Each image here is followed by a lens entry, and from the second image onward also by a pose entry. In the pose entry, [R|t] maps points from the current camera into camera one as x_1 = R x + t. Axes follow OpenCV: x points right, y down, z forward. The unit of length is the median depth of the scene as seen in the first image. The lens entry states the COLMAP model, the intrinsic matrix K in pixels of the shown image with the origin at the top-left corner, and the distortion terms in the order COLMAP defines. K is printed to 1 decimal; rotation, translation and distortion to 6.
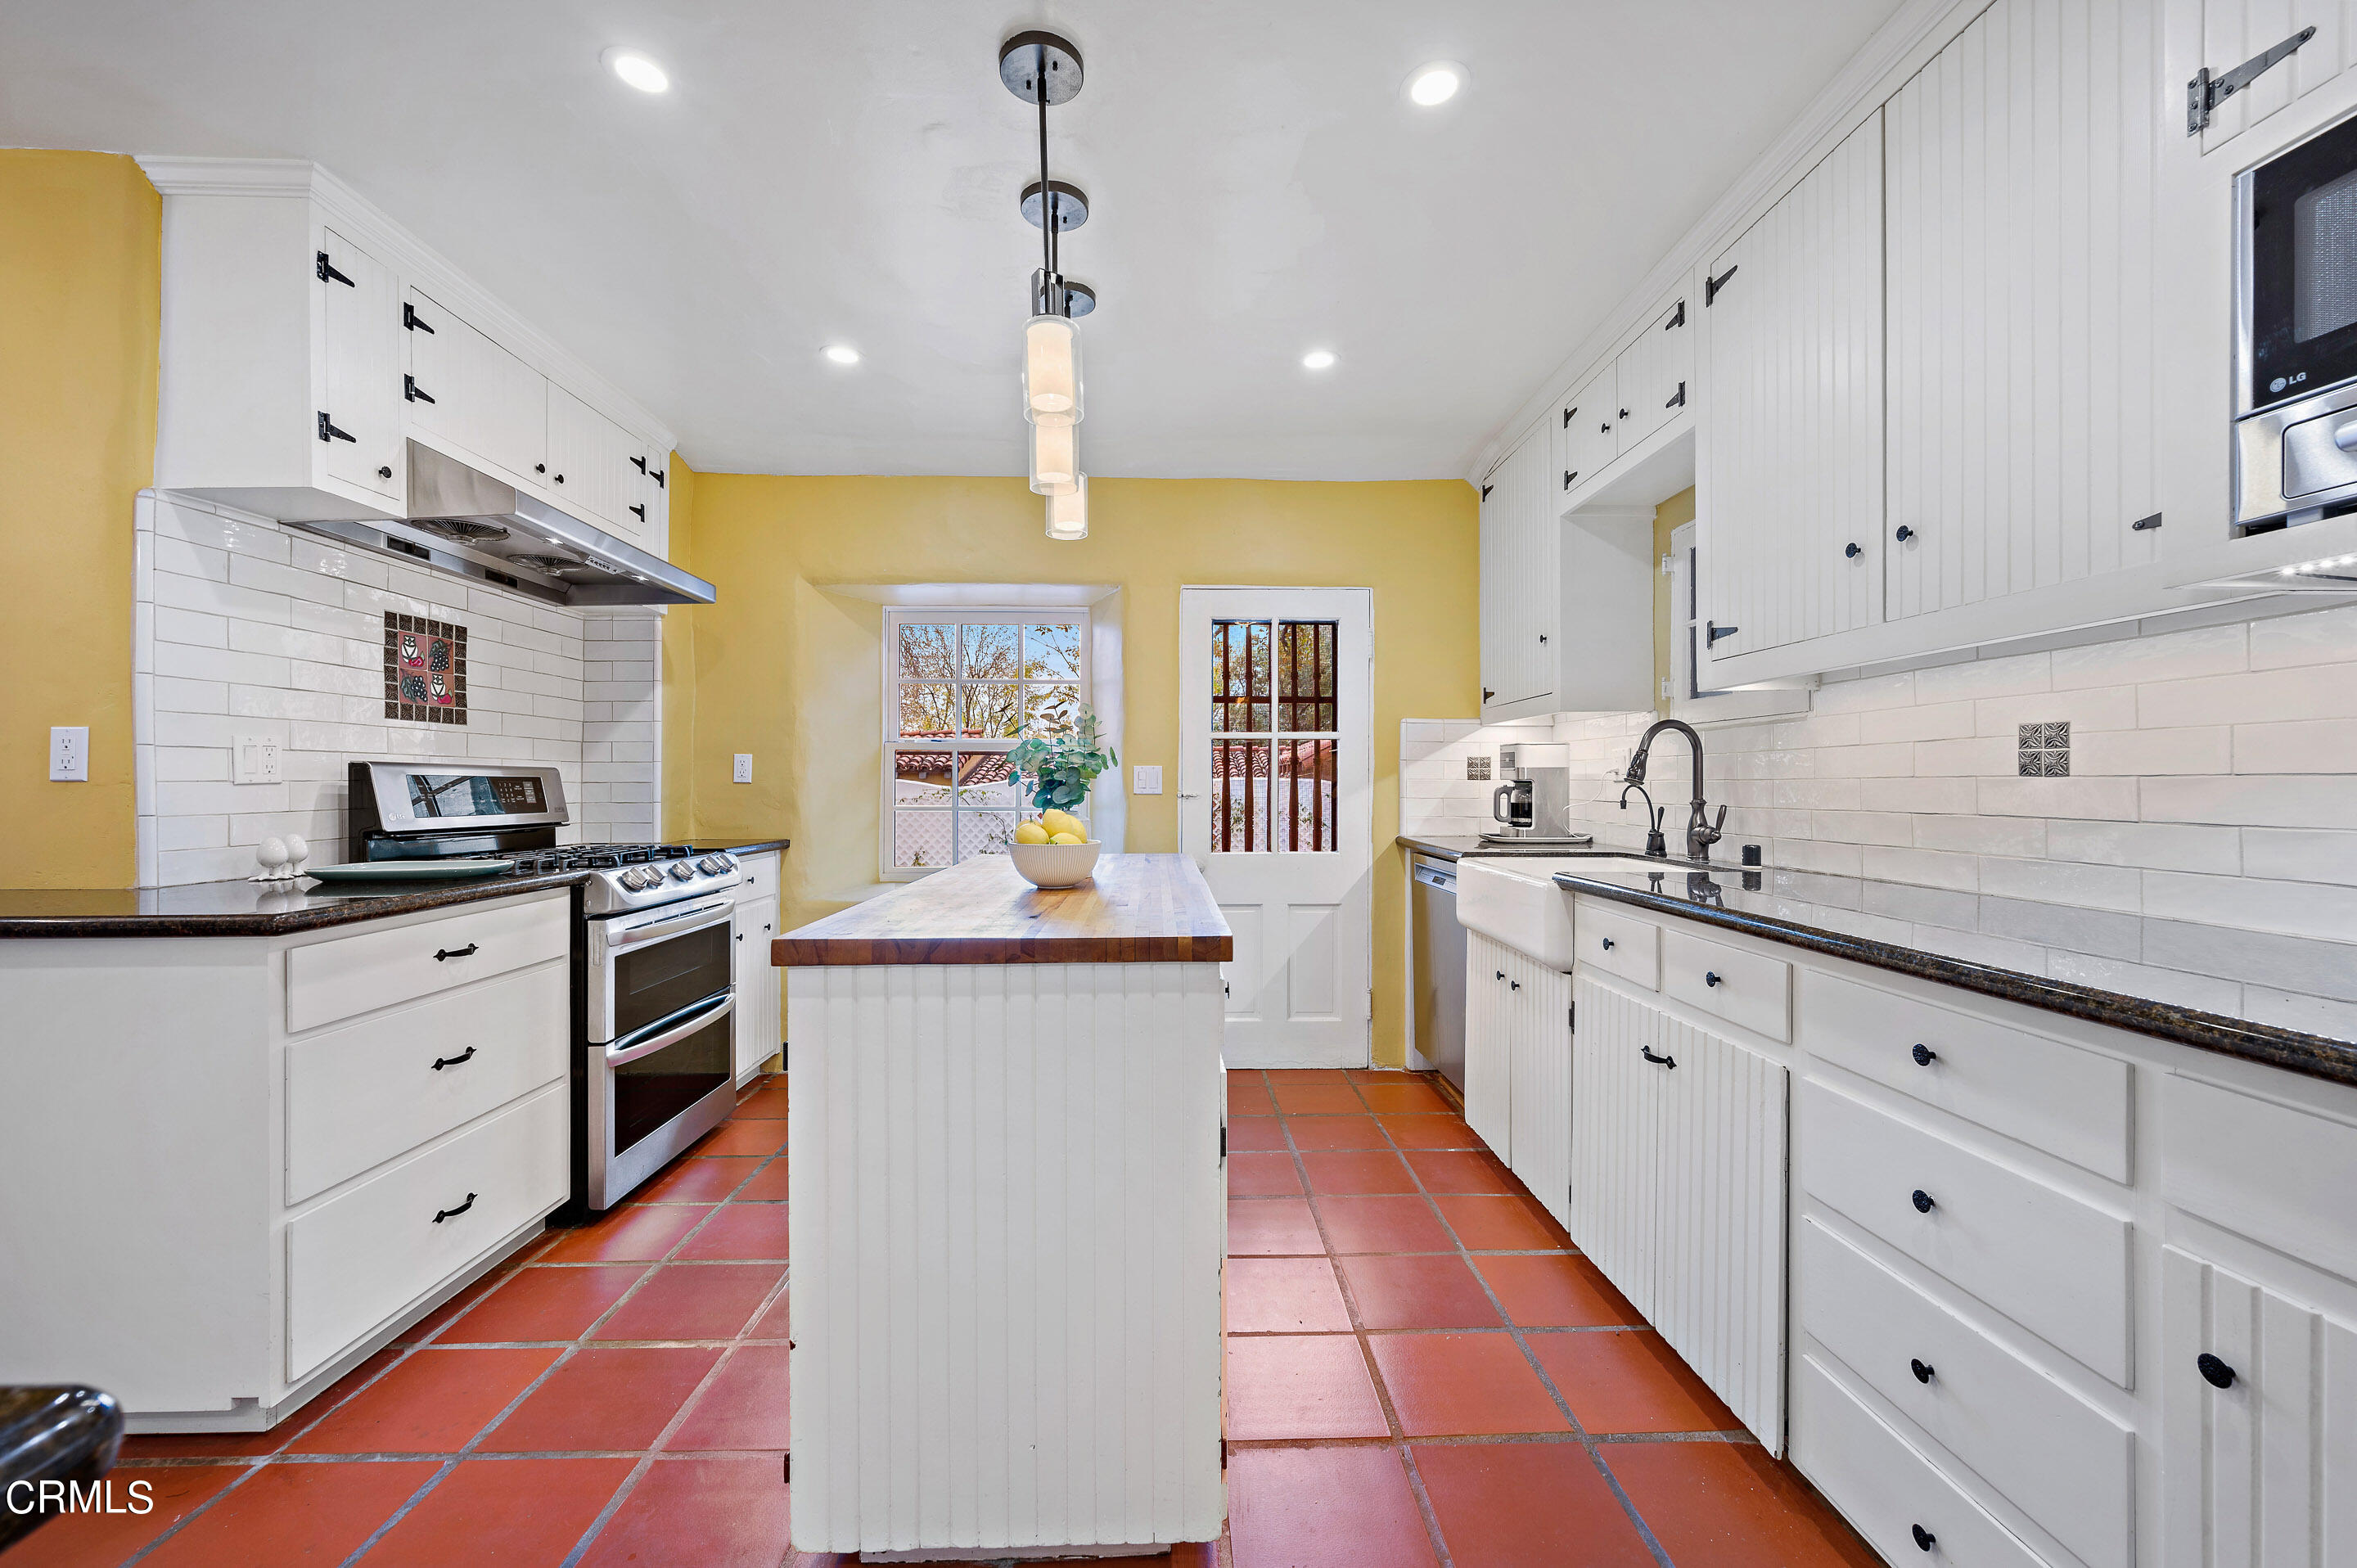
lens RADIAL K [[949.2, 0, 1195.8], [0, 949.2, 782.4], [0, 0, 1]] dist [-0.000407, -0.000107]
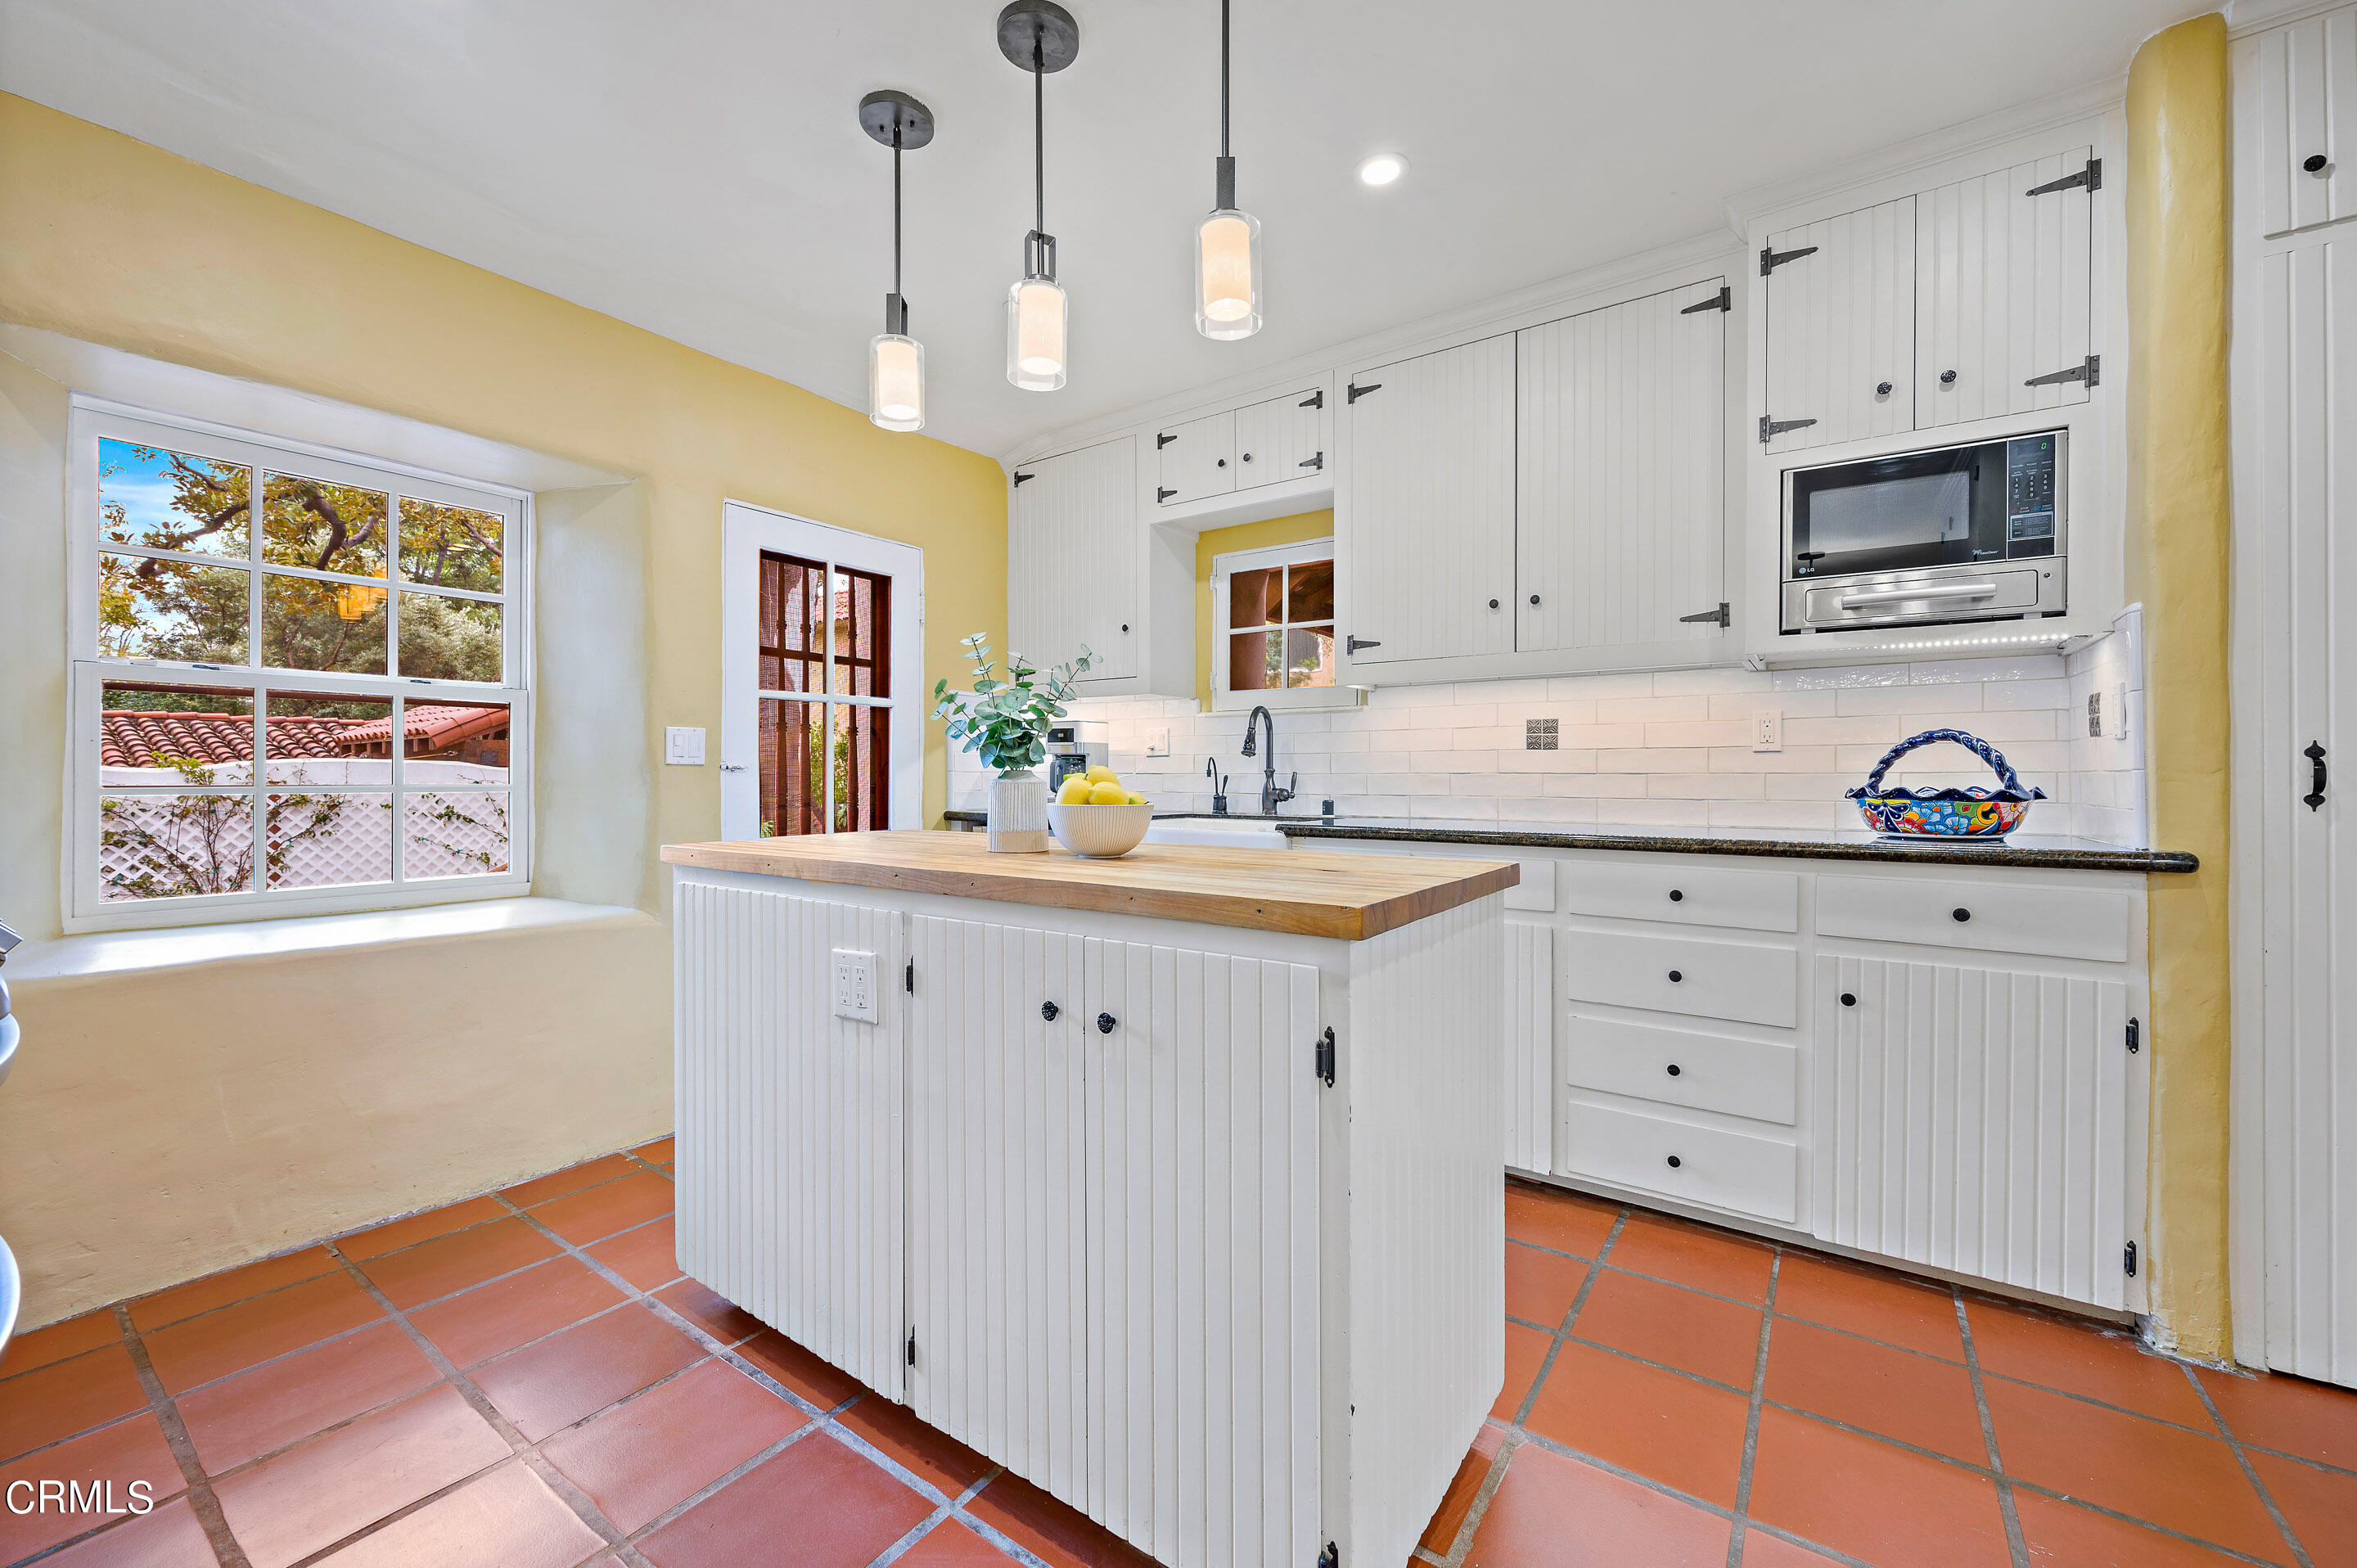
lens RADIAL K [[949.2, 0, 1174.3], [0, 949.2, 779.3], [0, 0, 1]] dist [-0.000407, -0.000107]
pose [[0.596088, -0.004607, 0.802906, -0.628975], [-0.001599, 0.999975, 0.006925, 0.025557], [-0.802917, -0.005411, 0.596066, 0.343250]]
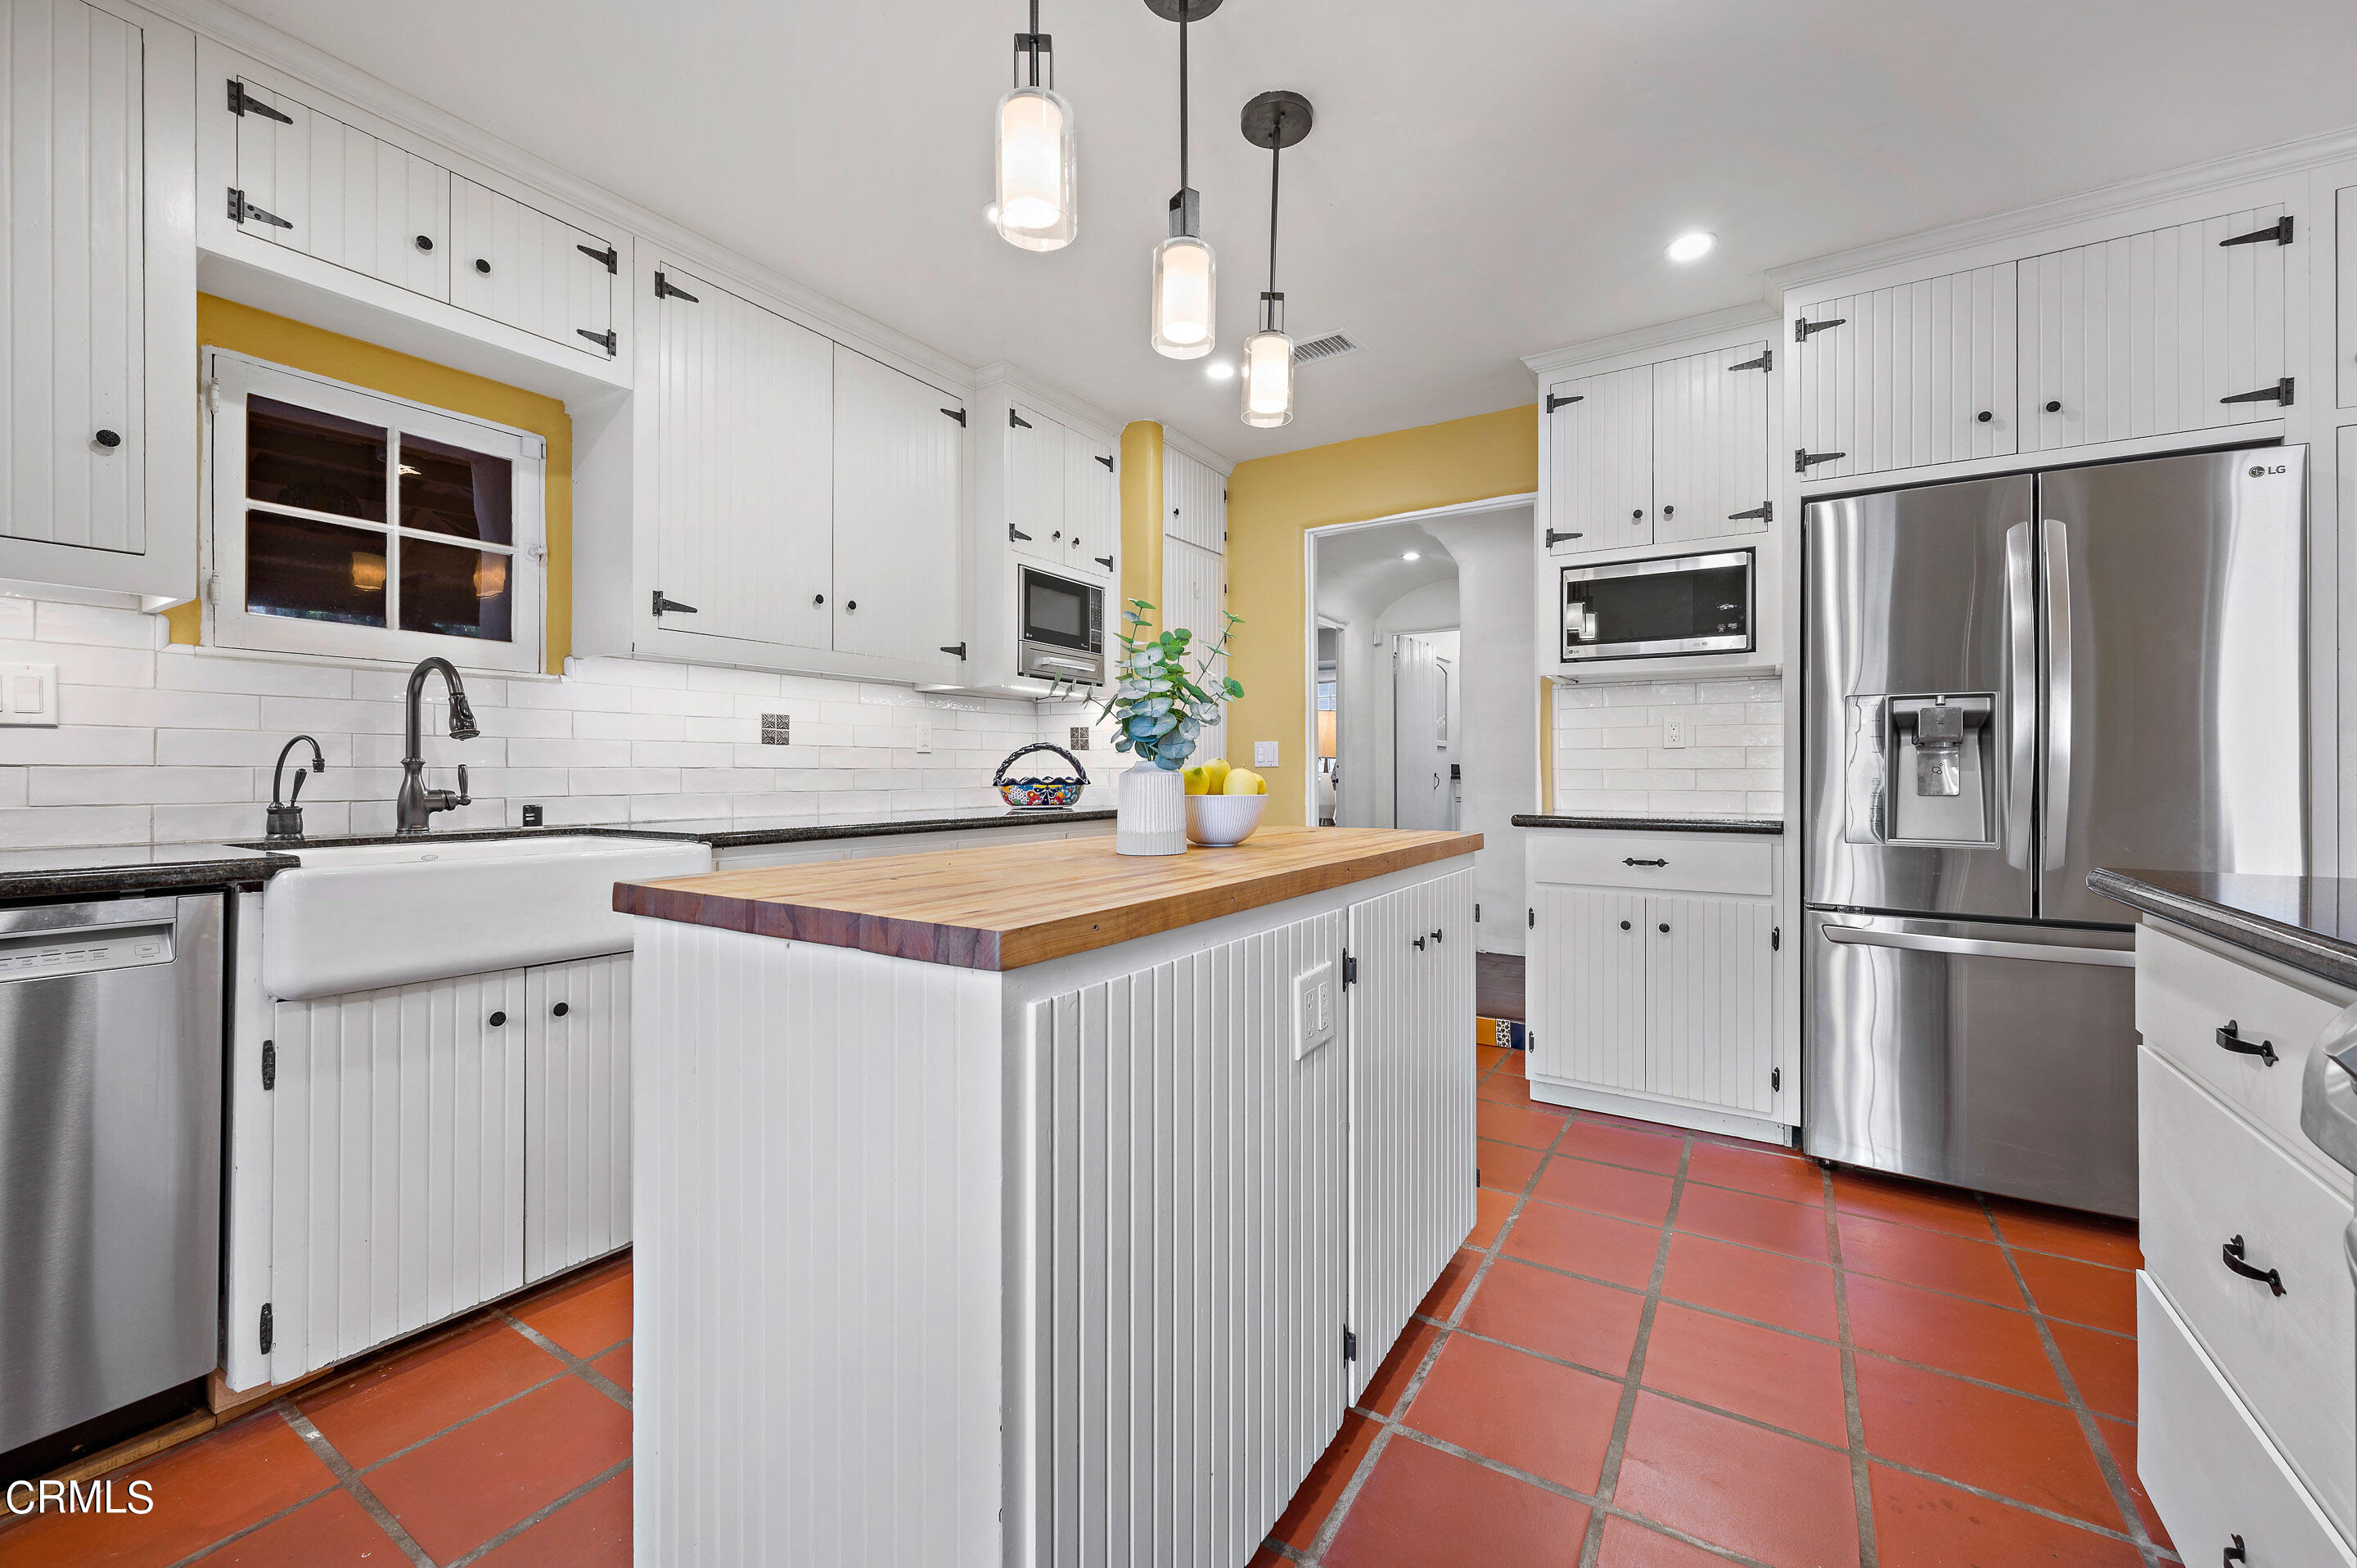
lens RADIAL K [[949.2, 0, 1180.2], [0, 949.2, 778.1], [0, 0, 1]] dist [-0.000407, -0.000107]
pose [[-0.837803, -0.004301, 0.545955, -0.477196], [-0.002344, 0.999988, 0.004280, 0.031833], [-0.545967, 0.002306, -0.837804, 1.415750]]
